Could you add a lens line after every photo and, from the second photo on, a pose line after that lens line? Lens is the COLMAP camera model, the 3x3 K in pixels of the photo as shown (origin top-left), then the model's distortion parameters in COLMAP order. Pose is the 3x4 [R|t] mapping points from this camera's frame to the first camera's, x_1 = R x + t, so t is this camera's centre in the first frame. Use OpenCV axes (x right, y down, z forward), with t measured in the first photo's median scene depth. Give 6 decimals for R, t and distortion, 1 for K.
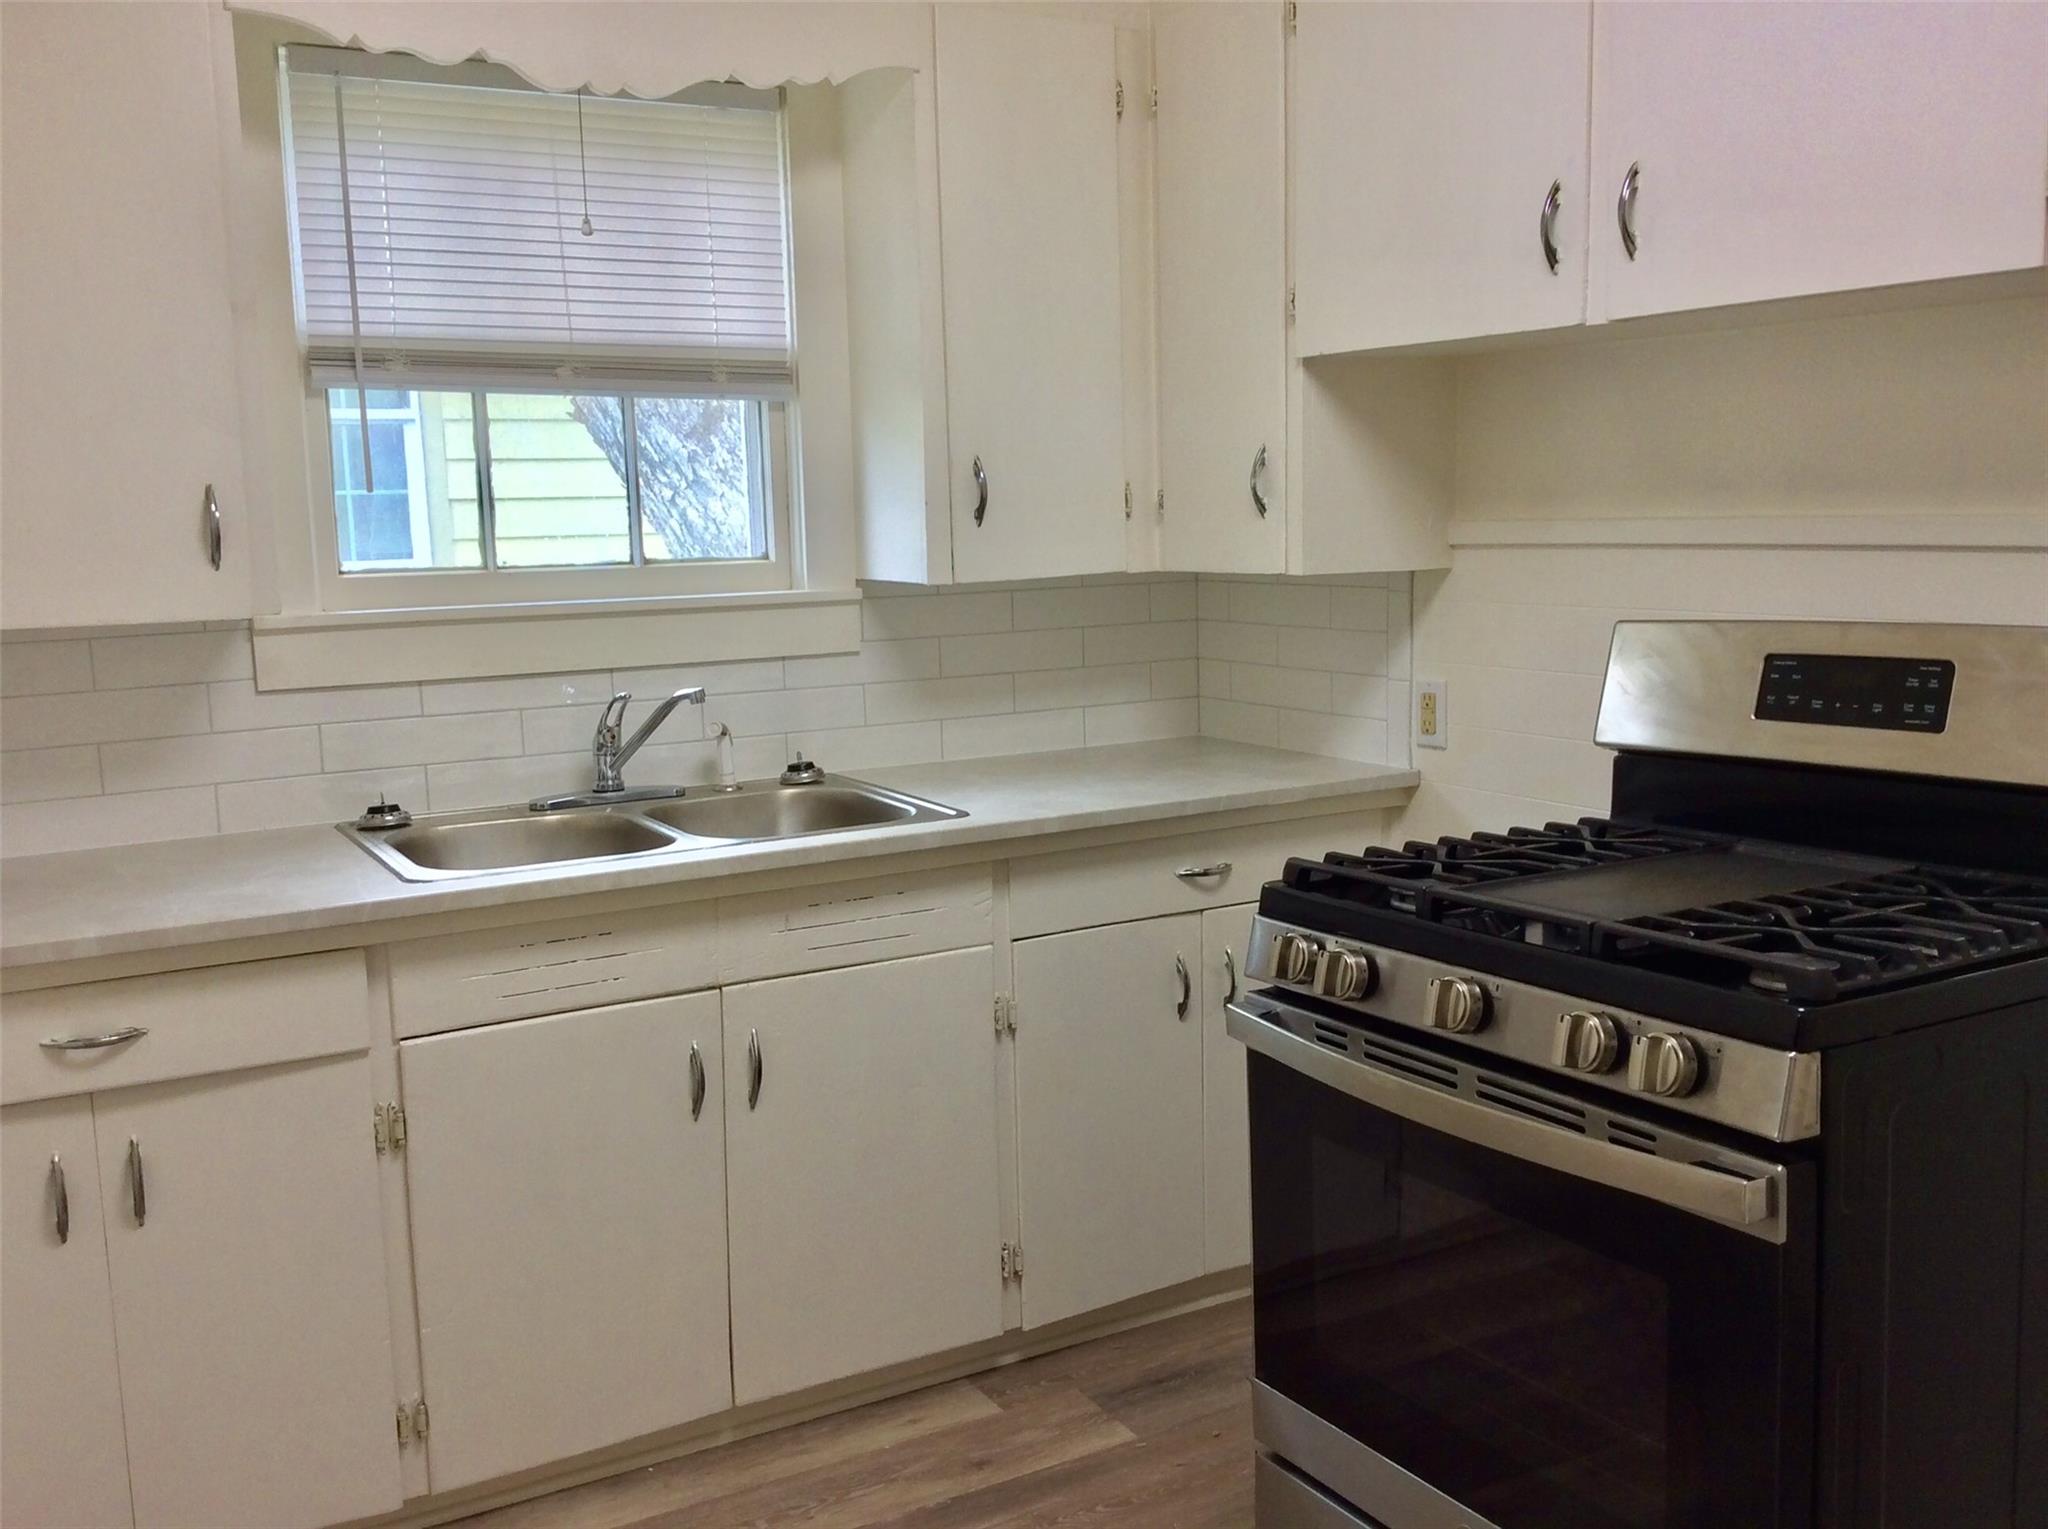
lens RADIAL K [[1872.6, 0, 1024.0], [0, 1872.6, 764.5], [0, 0, 1]] dist [0.062498, 0.000438]
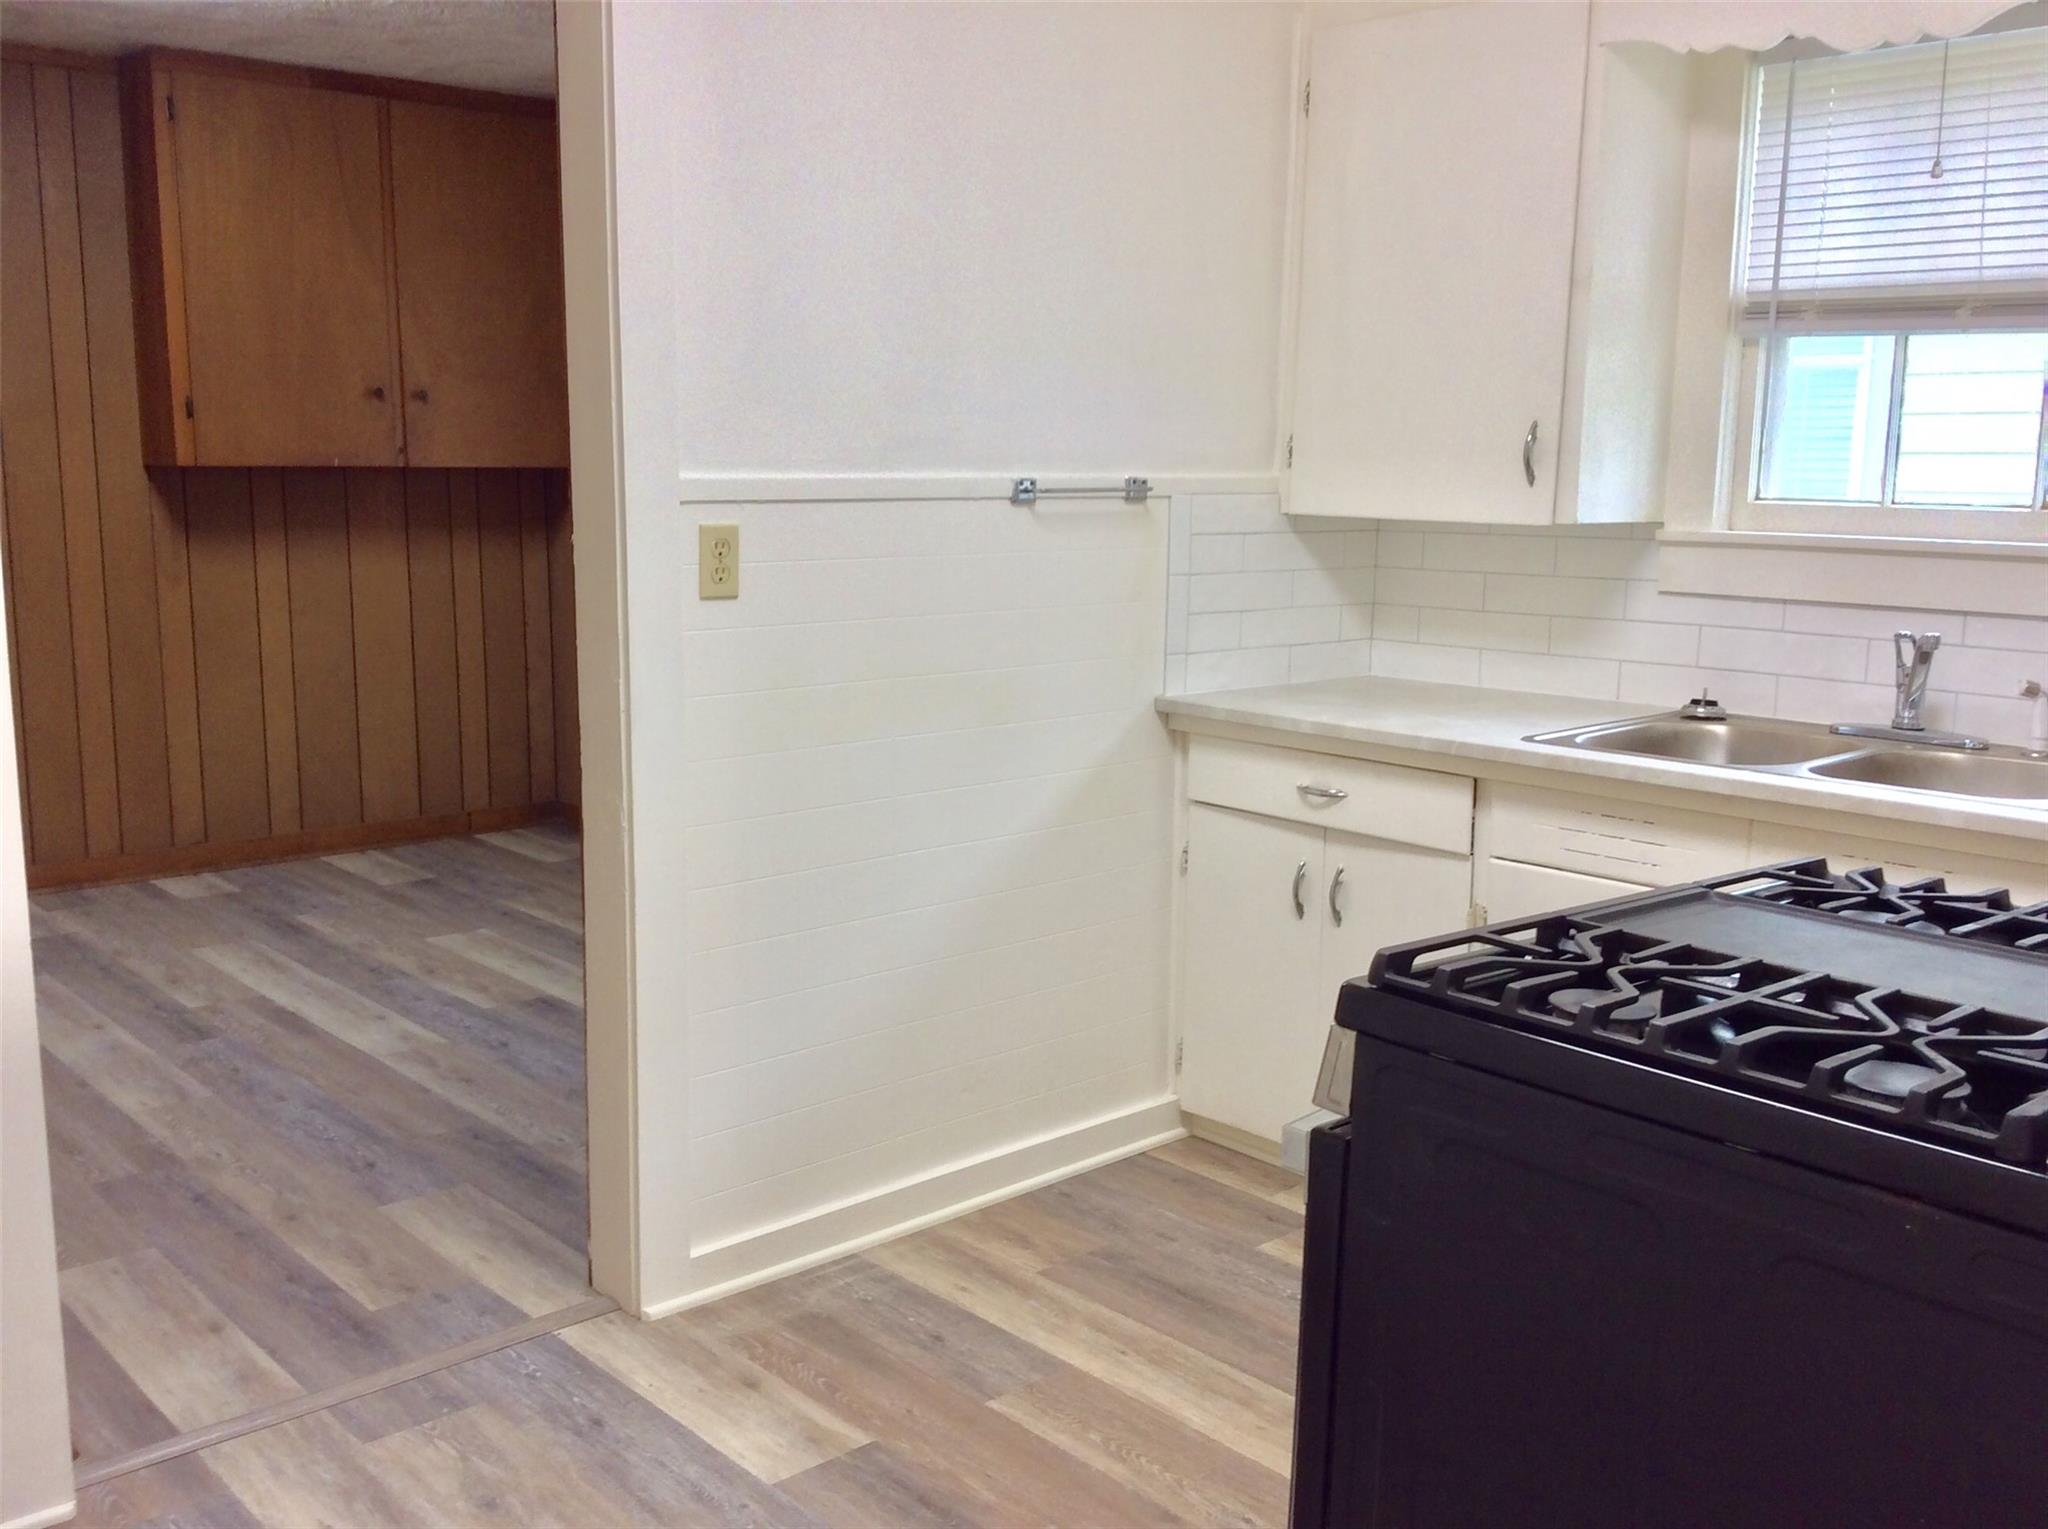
lens RADIAL K [[1871.9, 0, 1024.0], [0, 1871.9, 764.5], [0, 0, 1]] dist [0.000315, -0.008585]
pose [[0.236950, 0.190581, -0.952646, 0.668214], [-0.156285, 0.975277, 0.156236, -0.053895], [0.958869, 0.111864, 0.260877, 0.306279]]
